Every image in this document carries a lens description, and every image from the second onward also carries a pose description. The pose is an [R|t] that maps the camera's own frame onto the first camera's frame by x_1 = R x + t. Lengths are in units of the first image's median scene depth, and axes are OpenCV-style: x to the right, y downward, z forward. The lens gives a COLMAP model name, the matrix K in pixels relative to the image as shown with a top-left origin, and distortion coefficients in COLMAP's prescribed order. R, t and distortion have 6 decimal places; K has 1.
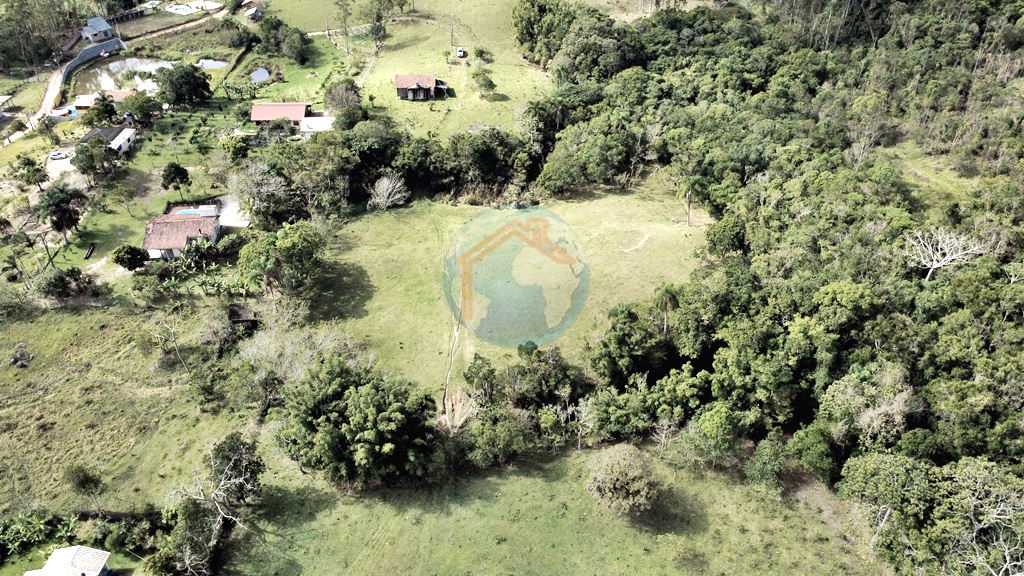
lens RADIAL K [[733.3, 0, 512.6], [0, 733.3, 288.0], [0, 0, 1]] dist [-0.003692, -0.000348]
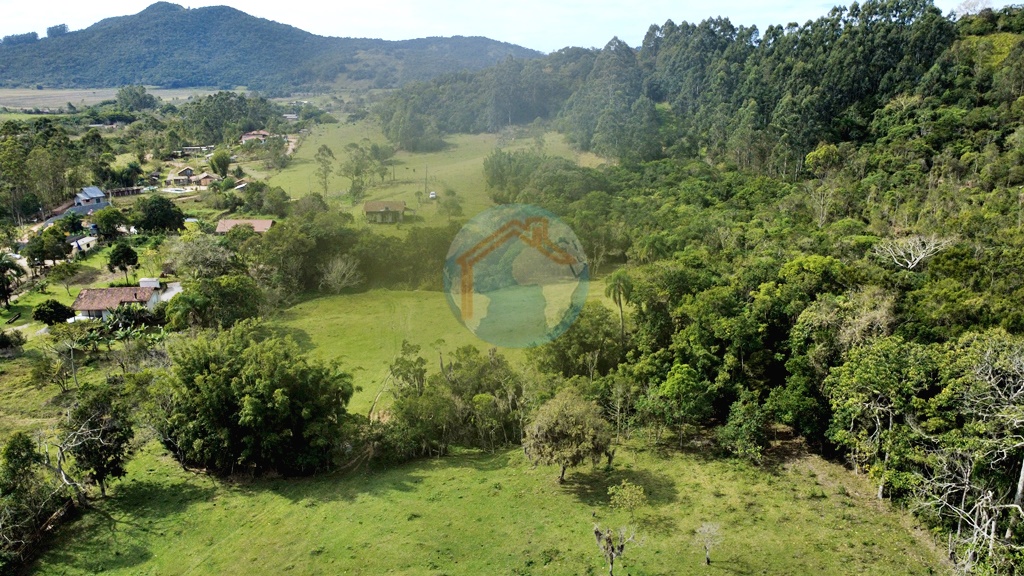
lens RADIAL K [[733.3, 0, 511.1], [0, 733.3, 287.8], [0, 0, 1]] dist [-0.003692, -0.000348]
pose [[0.999990, -0.000620, 0.004403, 0.072411], [0.002086, 0.939965, -0.341265, 0.324318], [-0.003927, 0.341270, 0.939957, 0.149486]]
